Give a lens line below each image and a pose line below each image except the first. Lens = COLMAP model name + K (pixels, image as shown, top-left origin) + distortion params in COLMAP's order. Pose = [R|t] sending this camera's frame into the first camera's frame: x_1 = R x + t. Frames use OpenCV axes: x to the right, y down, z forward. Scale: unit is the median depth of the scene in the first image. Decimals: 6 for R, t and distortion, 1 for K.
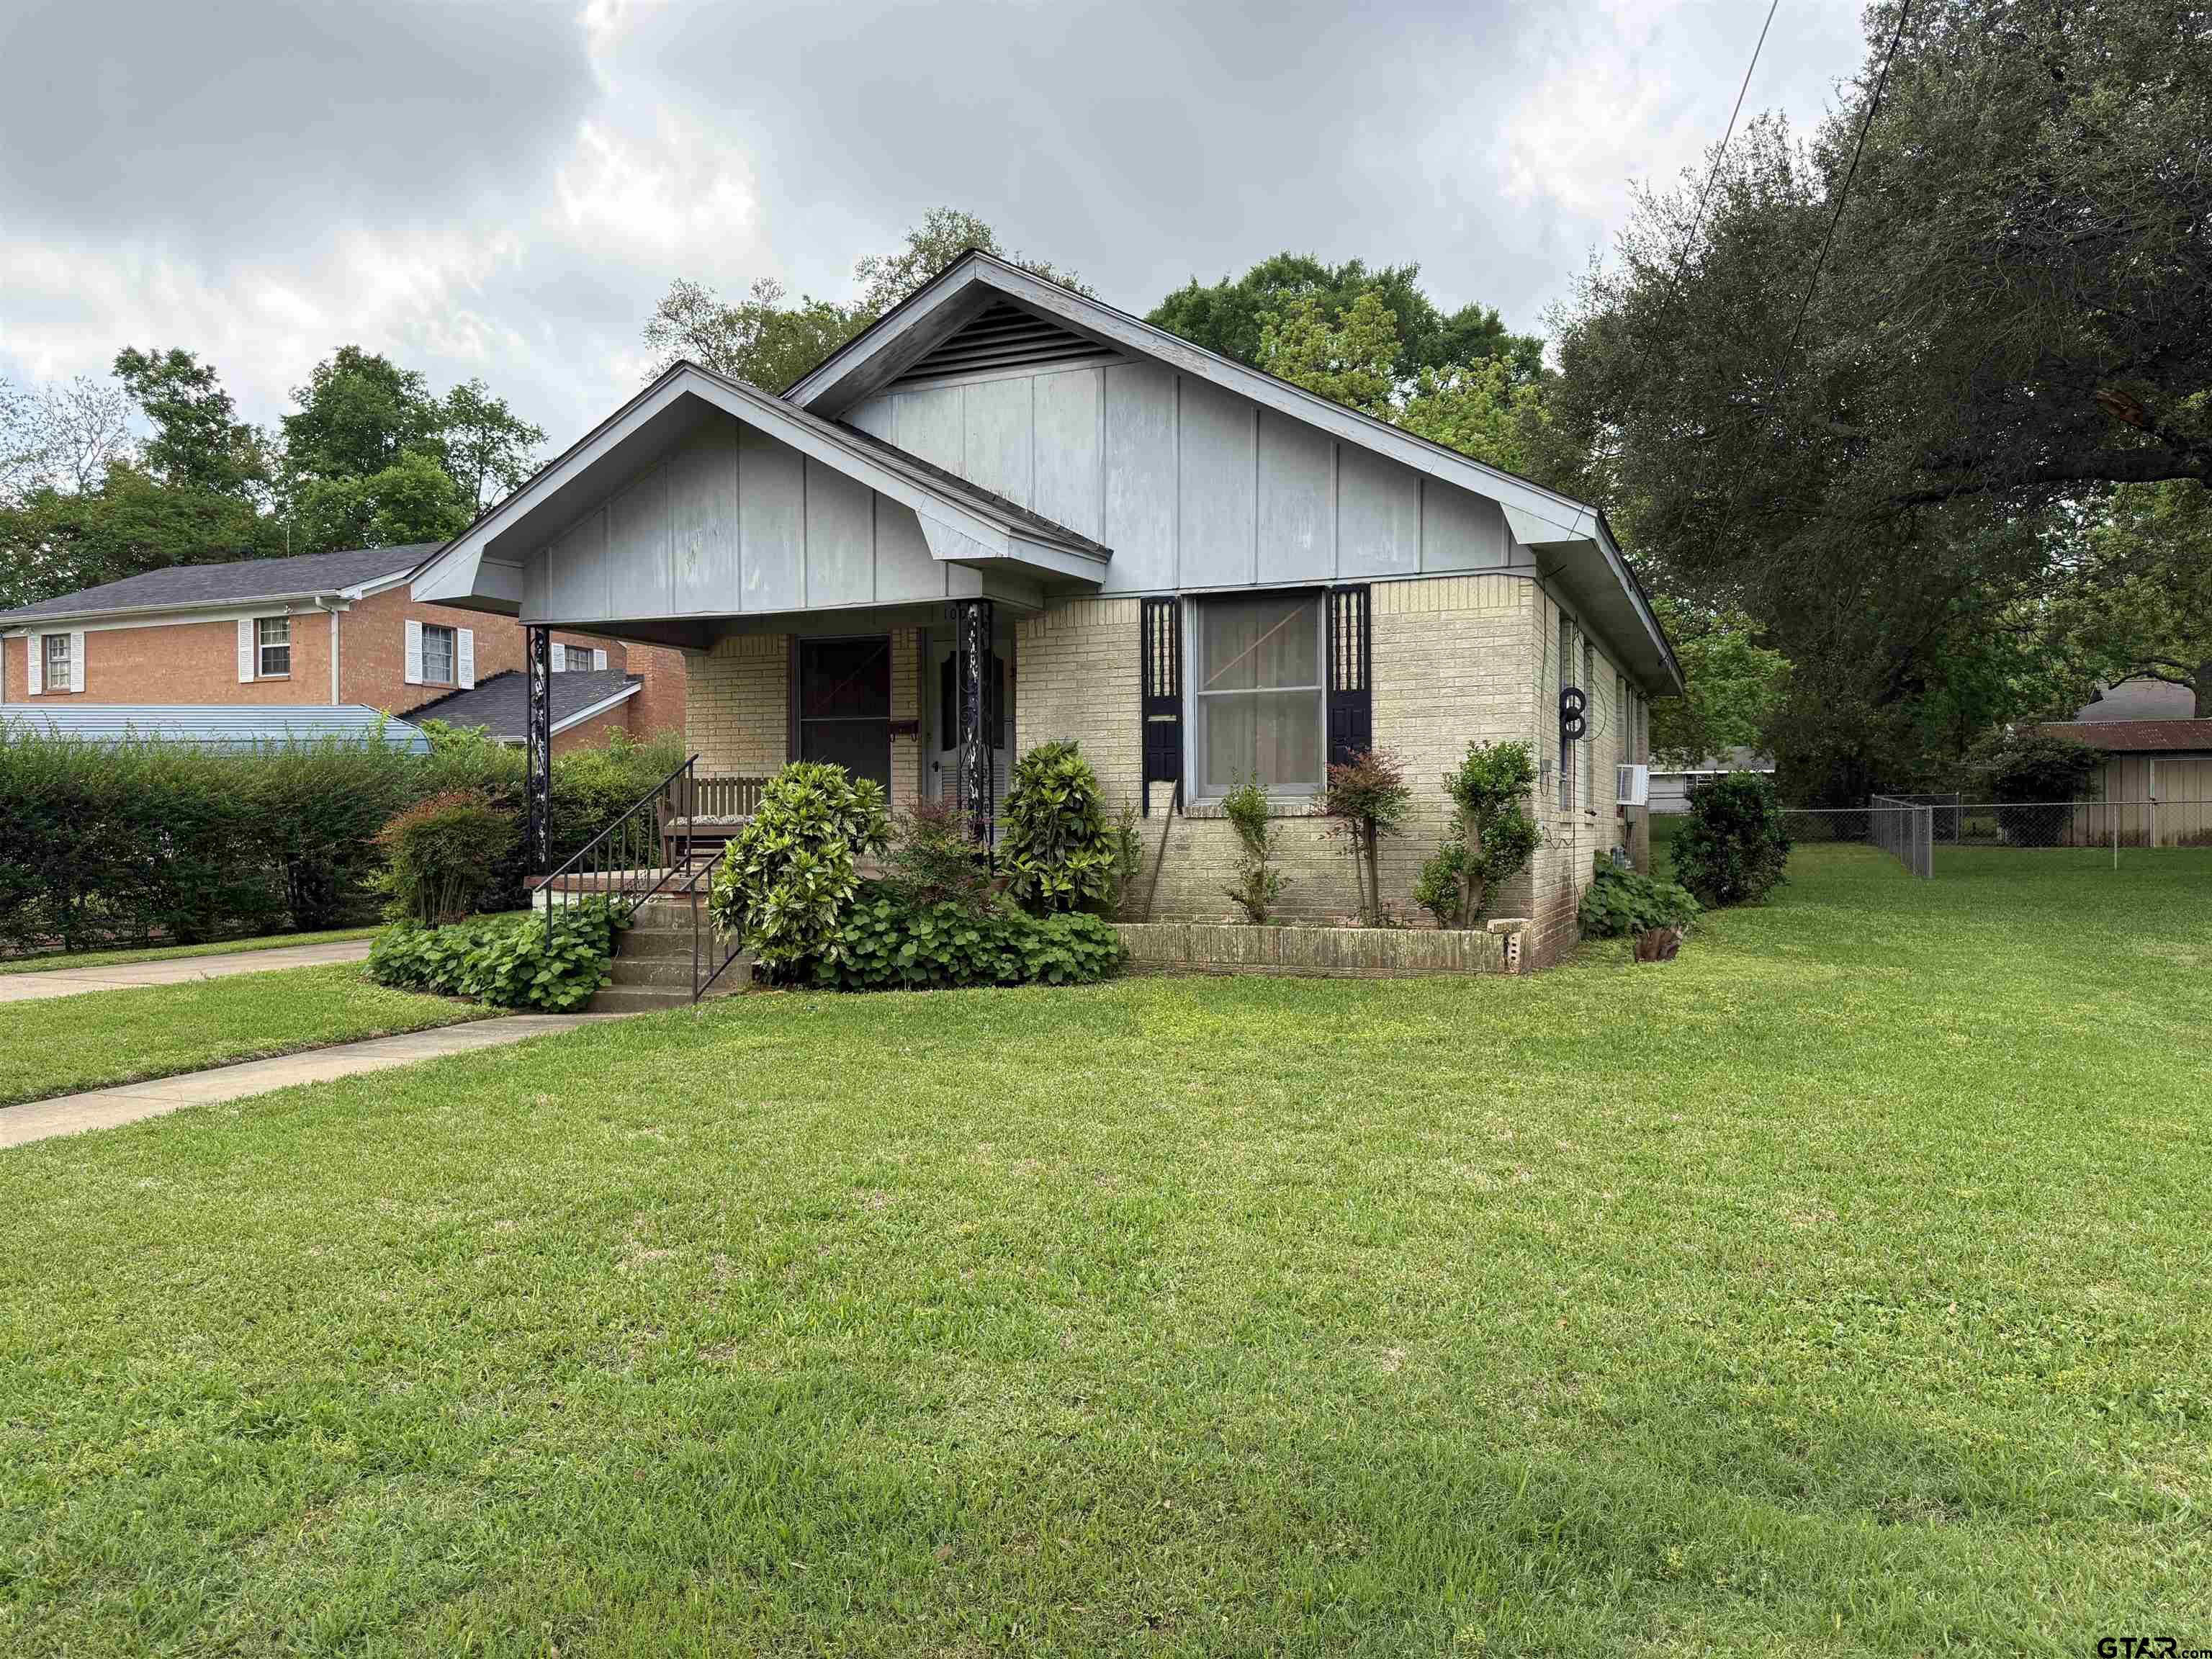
lens RADIAL K [[1553.5, 0, 1110.7], [0, 1553.5, 820.9], [0, 0, 1]] dist [0.050005, -0.054655]
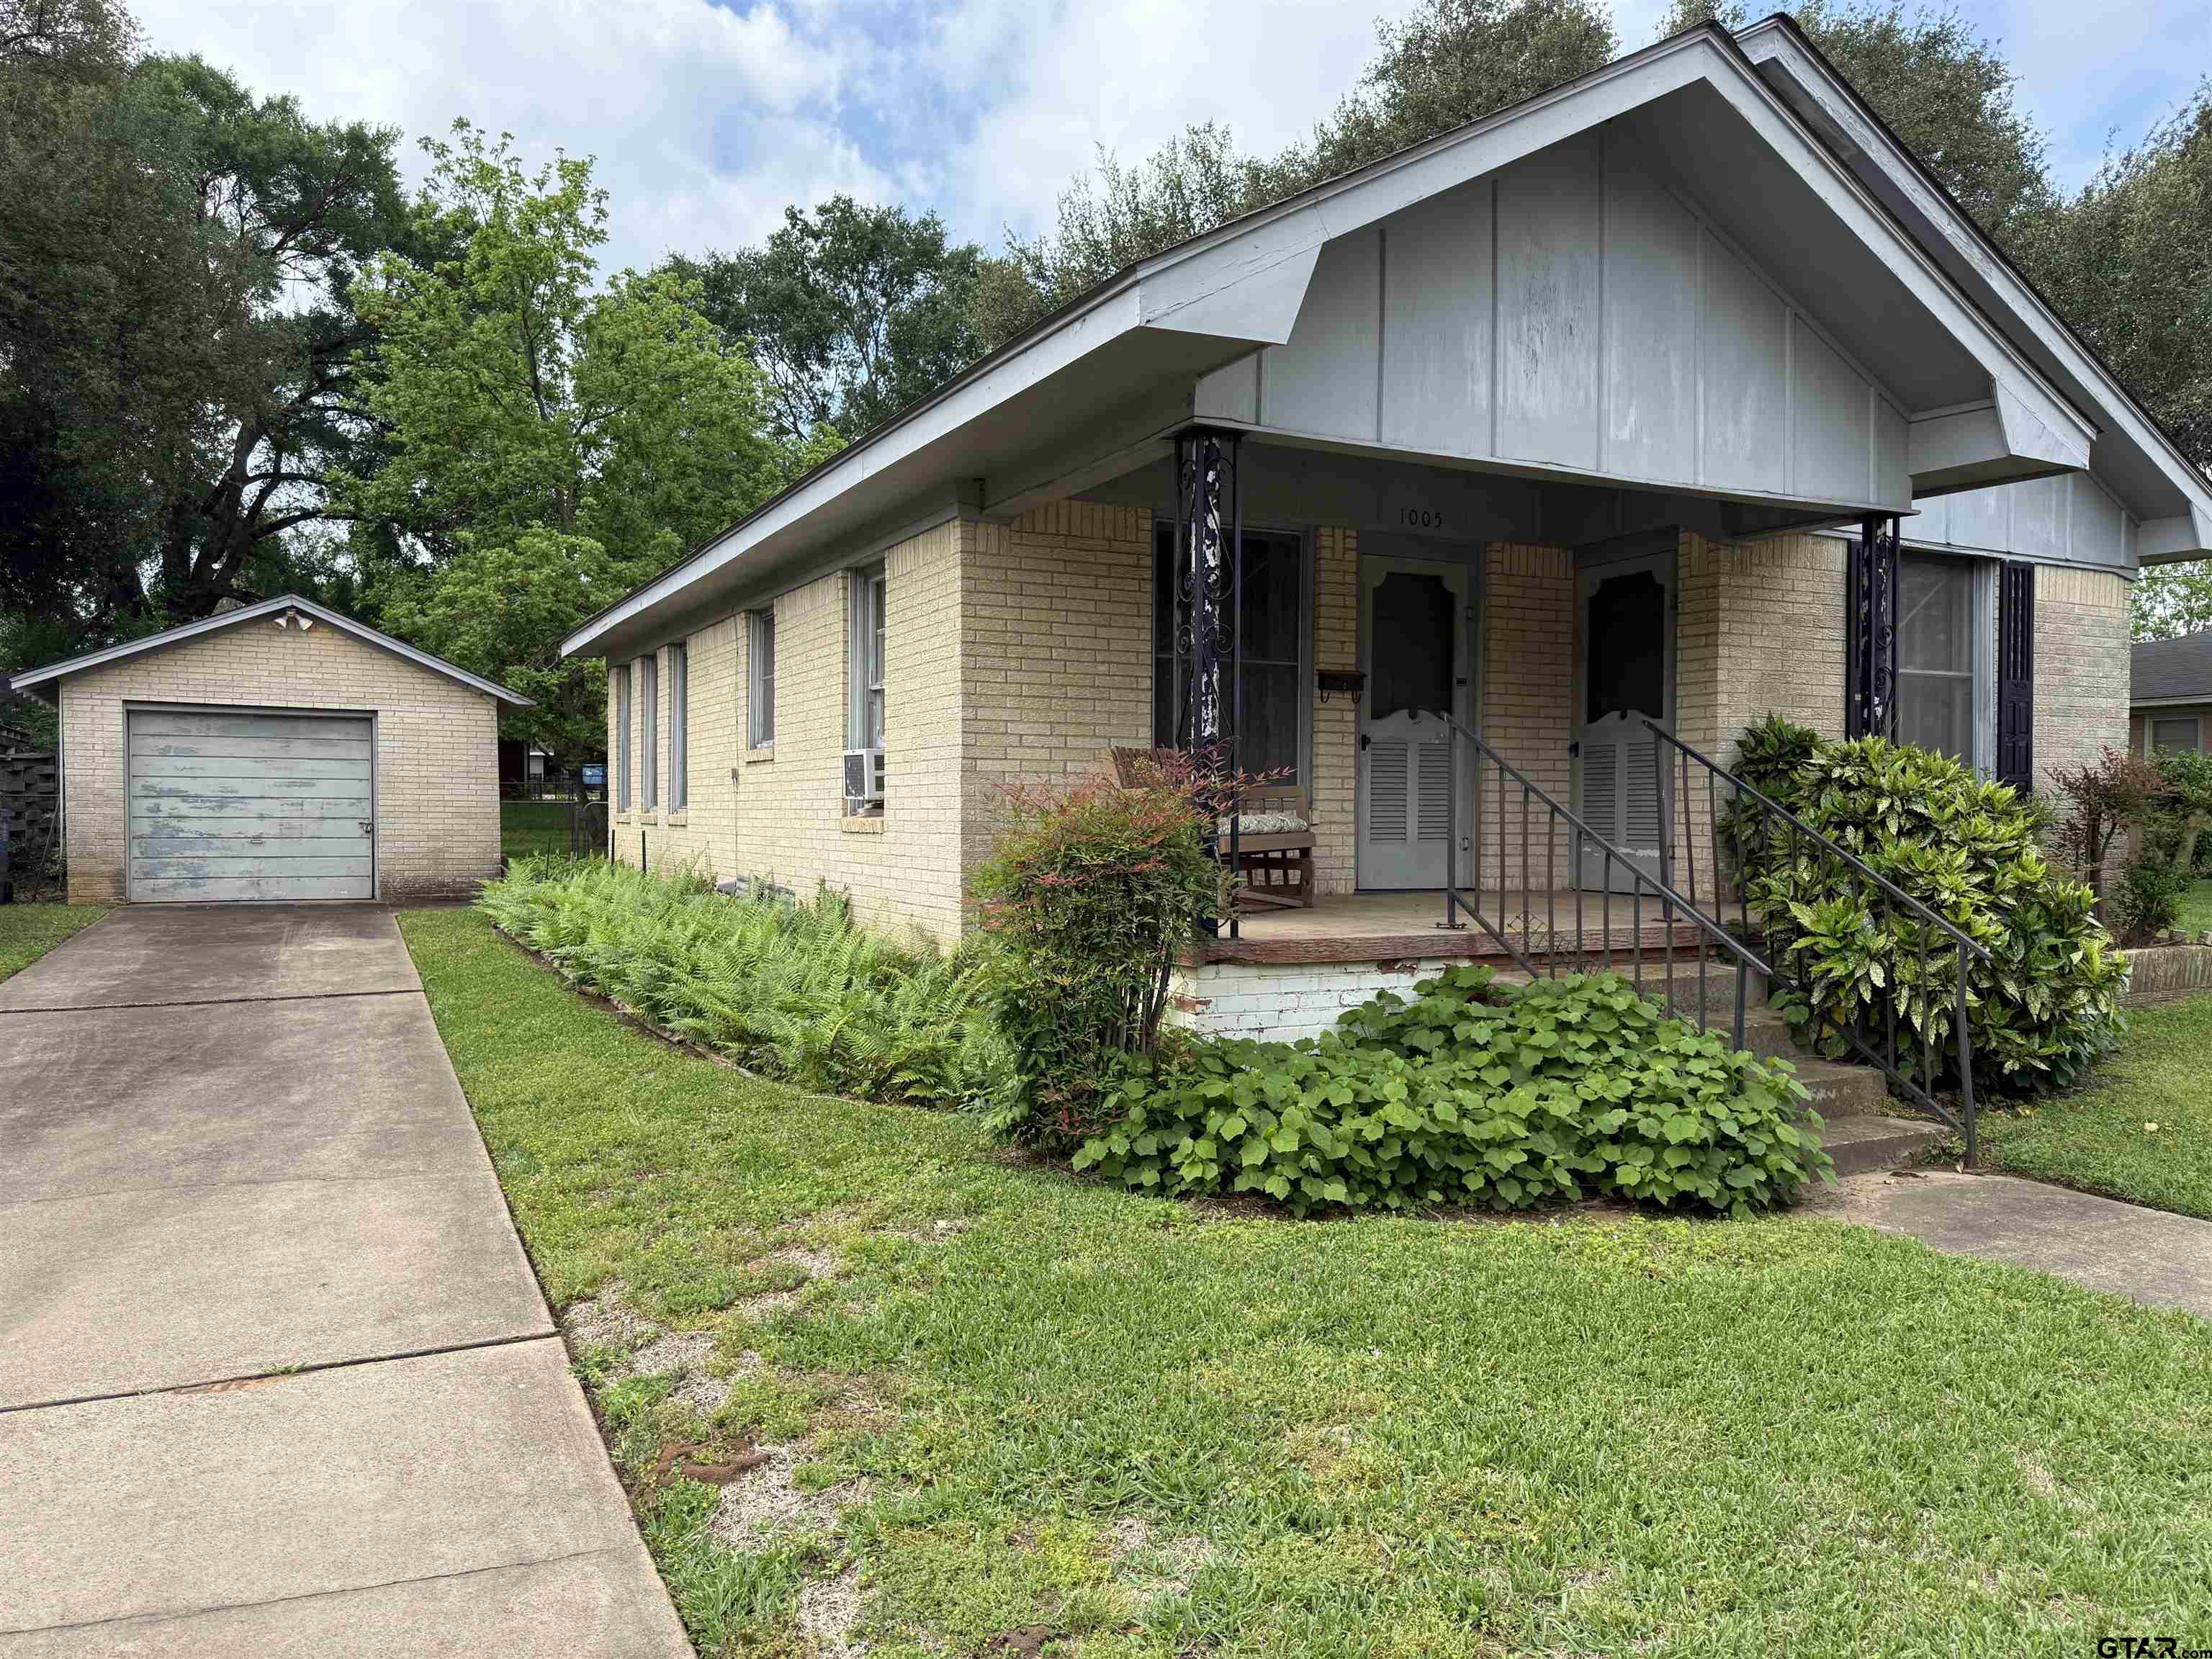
lens RADIAL K [[1553.5, 0, 1110.7], [0, 1553.5, 820.9], [0, 0, 1]] dist [0.050005, -0.054655]
pose [[0.652125, 0.001055, 0.758111, -0.794793], [-0.009193, 0.999937, 0.006516, -0.003730], [-0.758056, -0.011218, 0.652093, 0.736286]]
